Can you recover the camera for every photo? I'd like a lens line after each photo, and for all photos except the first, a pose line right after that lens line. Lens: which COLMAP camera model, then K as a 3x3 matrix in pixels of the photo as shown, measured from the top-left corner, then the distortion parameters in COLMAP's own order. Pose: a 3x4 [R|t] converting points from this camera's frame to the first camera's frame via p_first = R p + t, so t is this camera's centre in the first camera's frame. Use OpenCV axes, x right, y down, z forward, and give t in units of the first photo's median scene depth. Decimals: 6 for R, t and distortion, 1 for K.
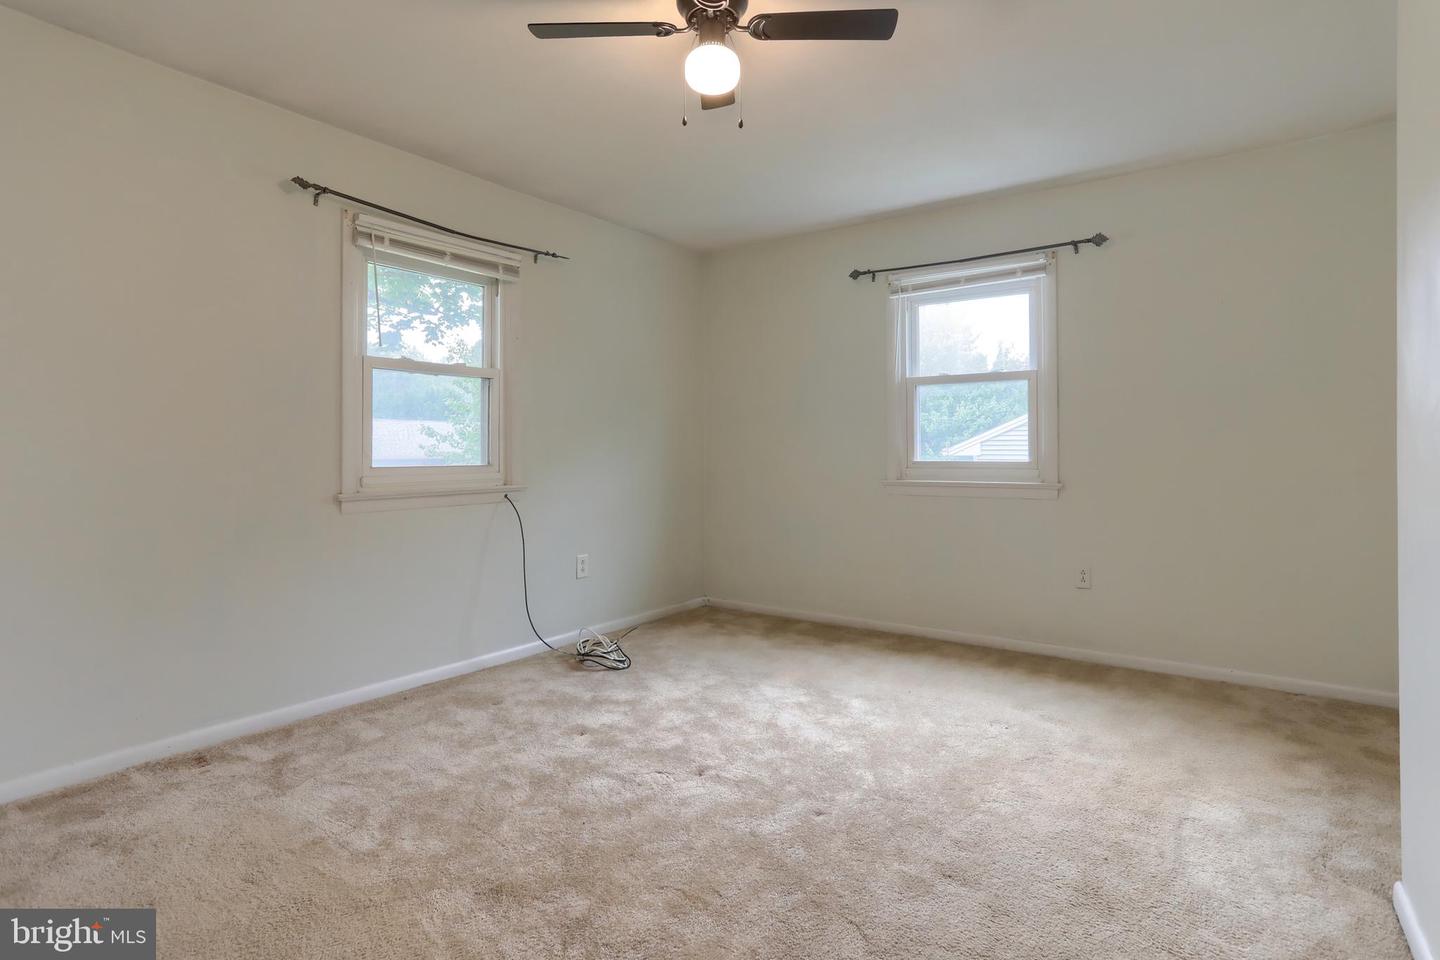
lens RADIAL K [[725.9, 0, 719.5], [0, 725.9, 447.8], [0, 0, 1]] dist [-0.049403, 0.037292]
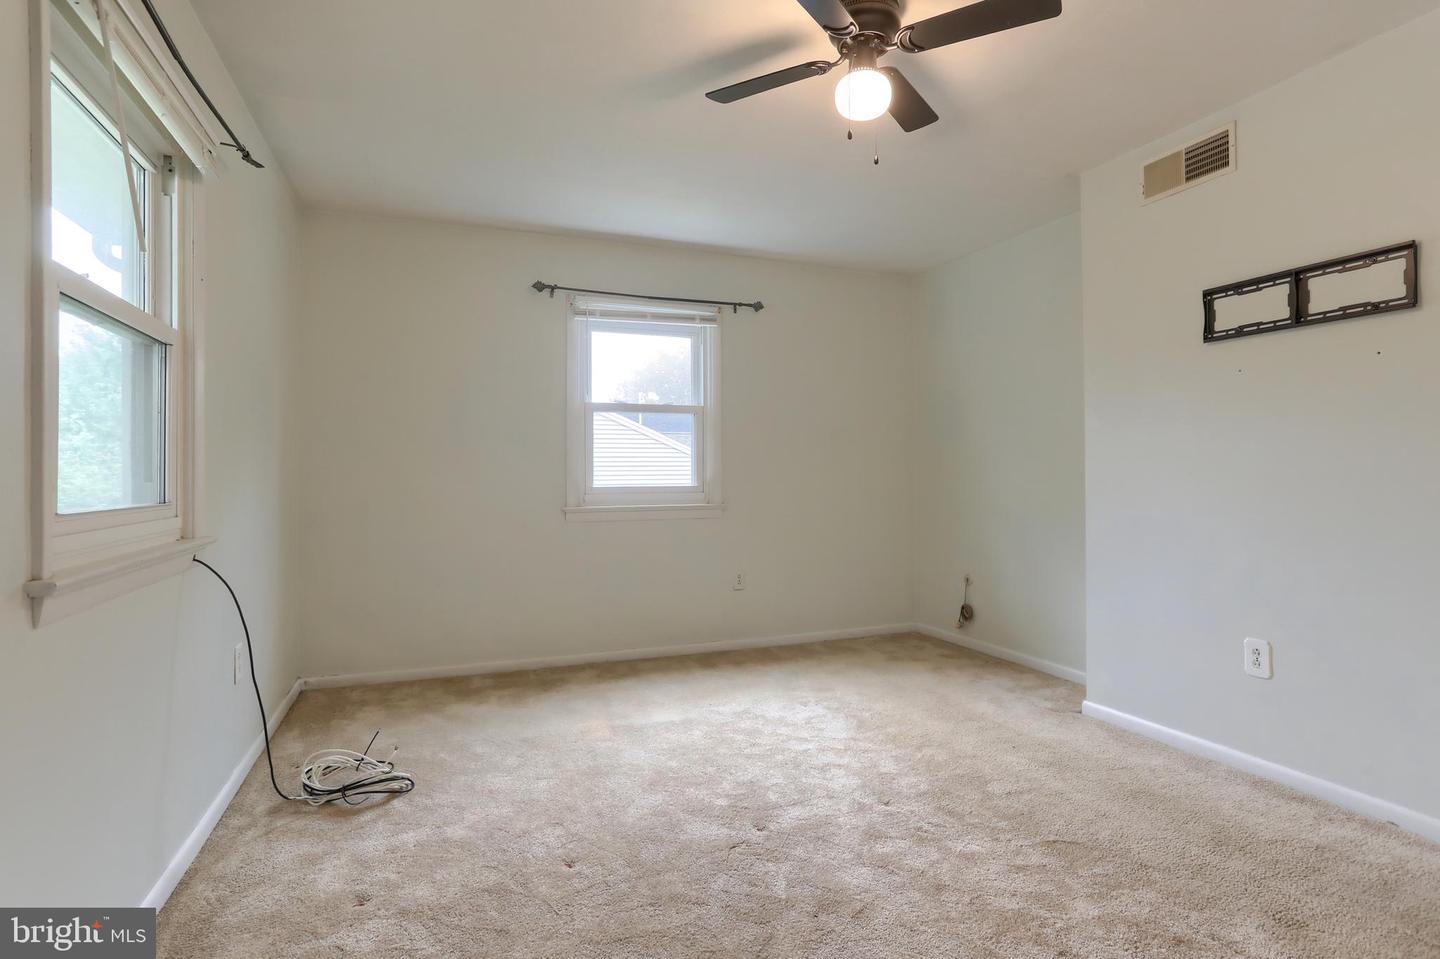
lens RADIAL K [[720.6, 0, 730.1], [0, 720.6, 473.9], [0, 0, 1]] dist [-0.058430, 0.036487]
pose [[0.543627, 0.001300, 0.839326, -0.516141], [-0.000778, 0.999999, -0.001045, 0.001141], [-0.839327, -0.000085, 0.543627, 0.345517]]
